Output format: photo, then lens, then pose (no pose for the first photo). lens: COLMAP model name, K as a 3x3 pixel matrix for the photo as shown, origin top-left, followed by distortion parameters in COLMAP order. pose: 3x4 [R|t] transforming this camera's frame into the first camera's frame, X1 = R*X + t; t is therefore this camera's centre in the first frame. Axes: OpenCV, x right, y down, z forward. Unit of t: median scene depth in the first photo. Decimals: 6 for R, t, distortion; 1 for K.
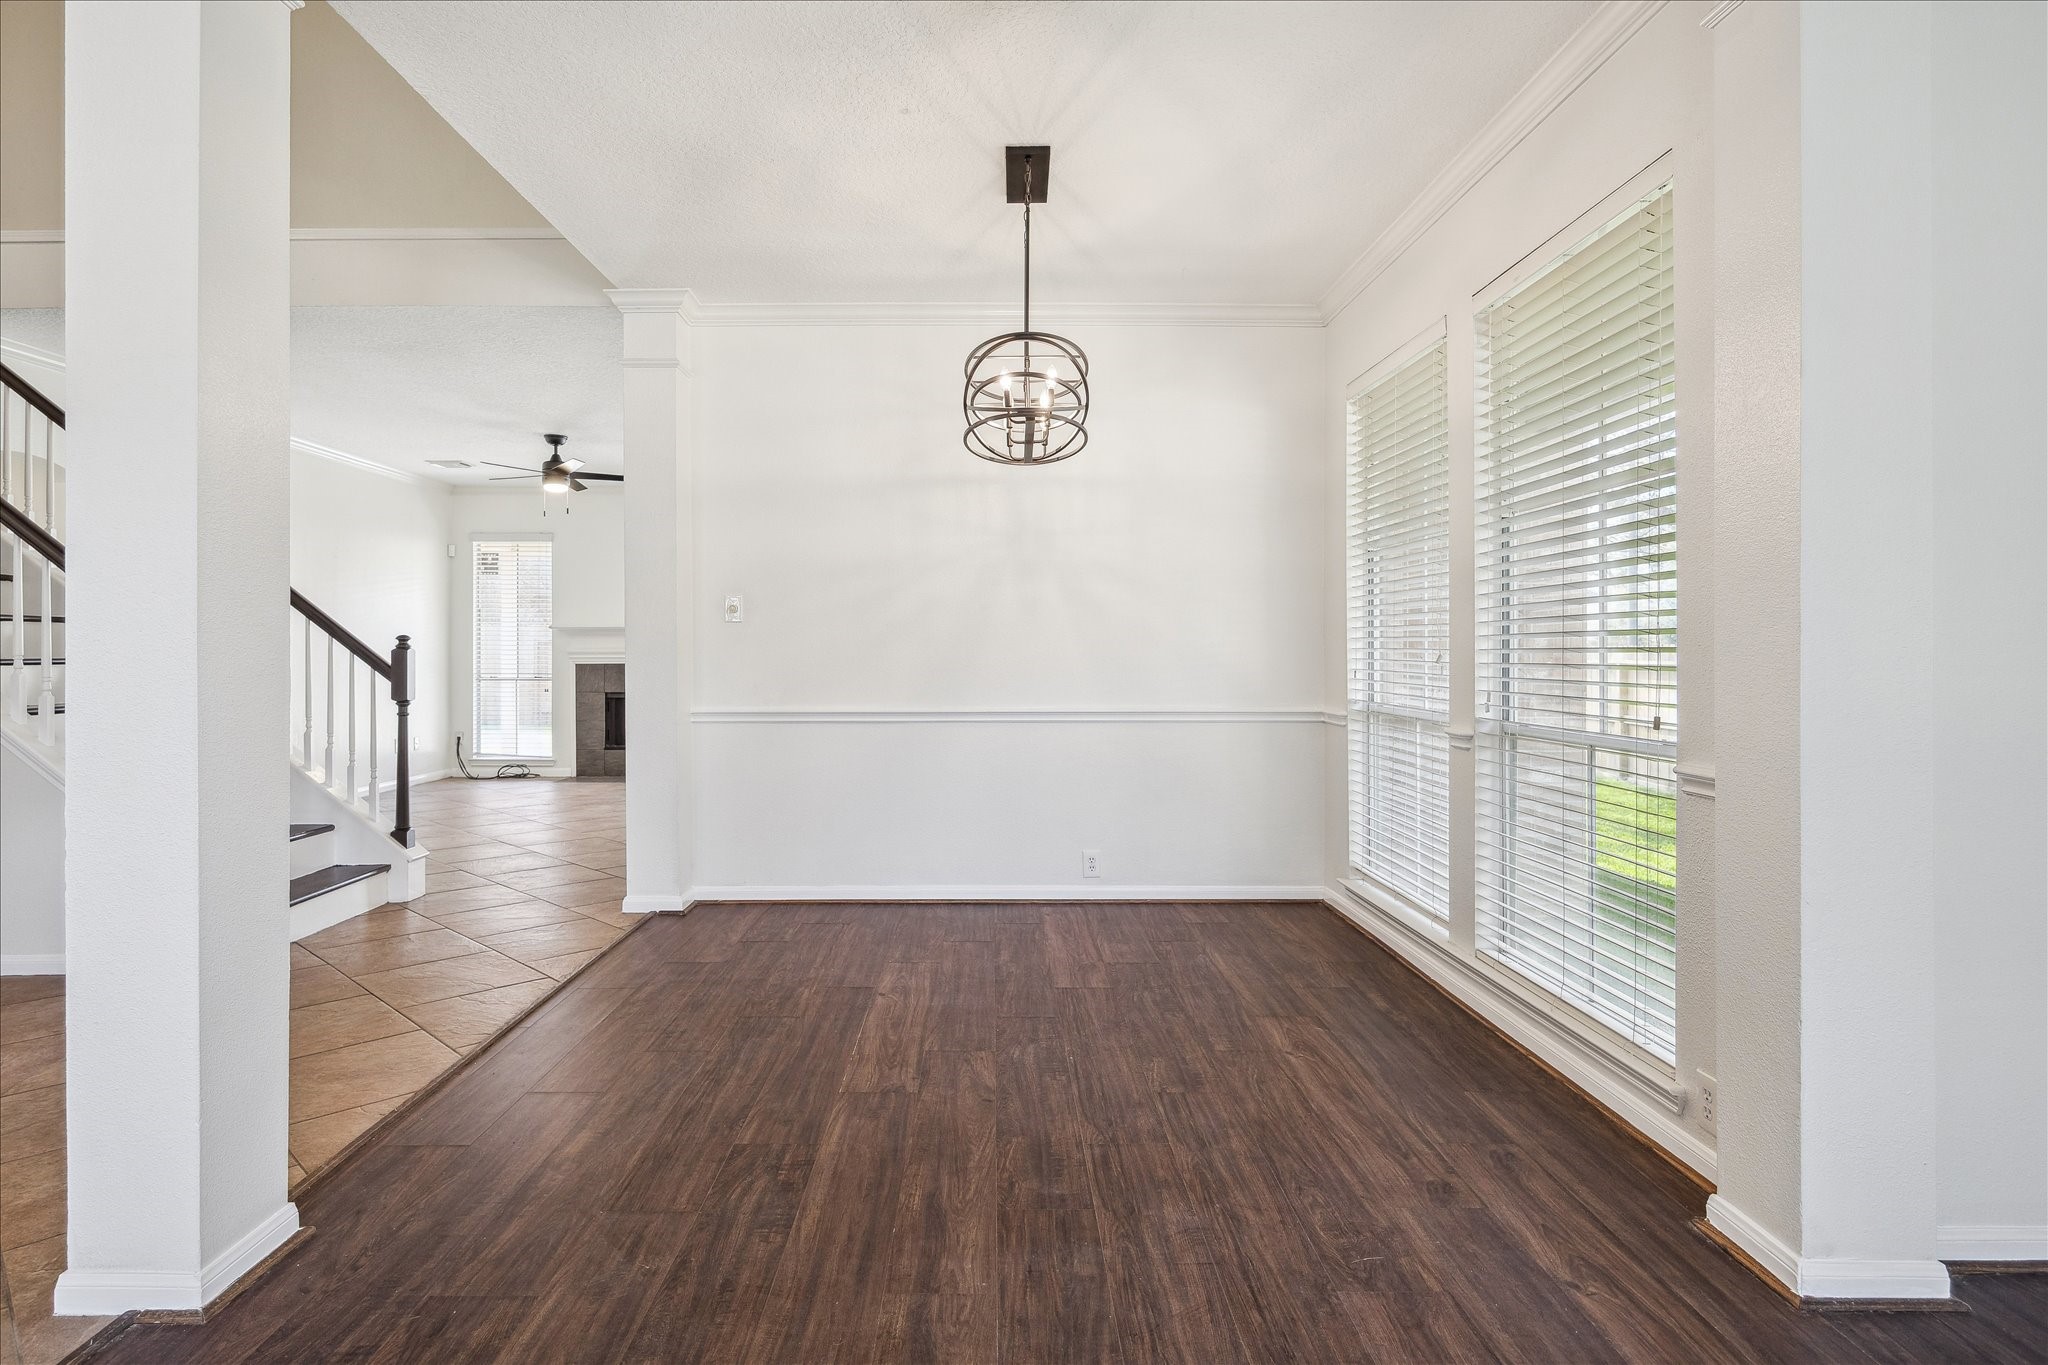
lens RADIAL K [[1107.7, 0, 988.4], [0, 1107.7, 659.3], [0, 0, 1]] dist [0.000191, 0.001714]
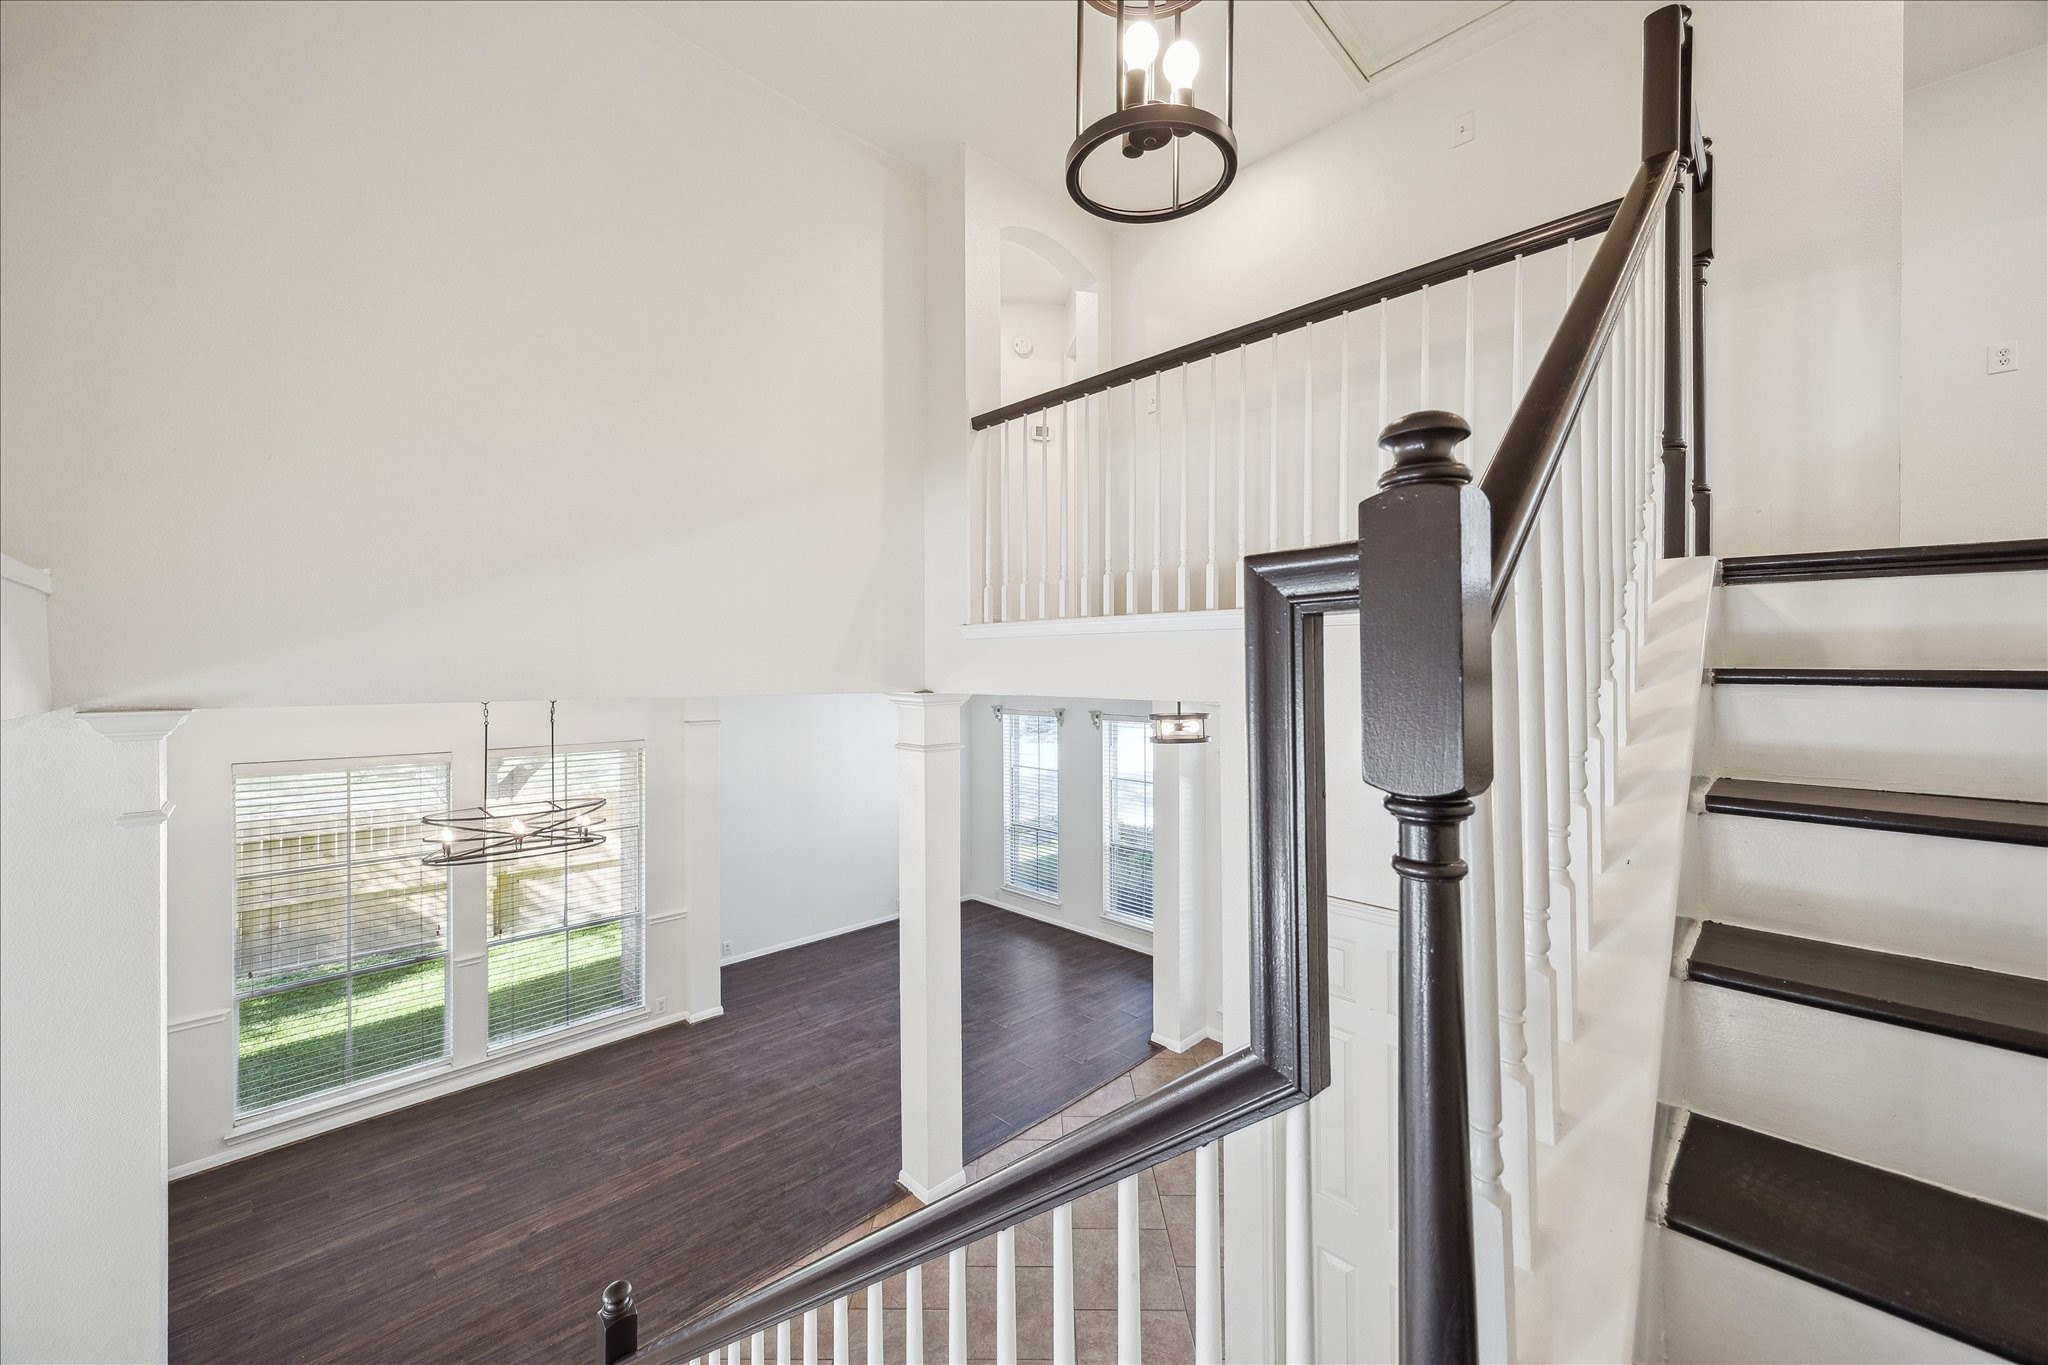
lens RADIAL K [[786.7, 0, 1032.3], [0, 786.7, 672.0], [0, 0, 1]] dist [-0.000832, 0.000094]
pose [[-0.711134, 0.003516, 0.703047, -1.343537], [0.010695, 0.999926, 0.005818, -0.461205], [-0.702975, 0.011657, -0.711119, 1.286965]]
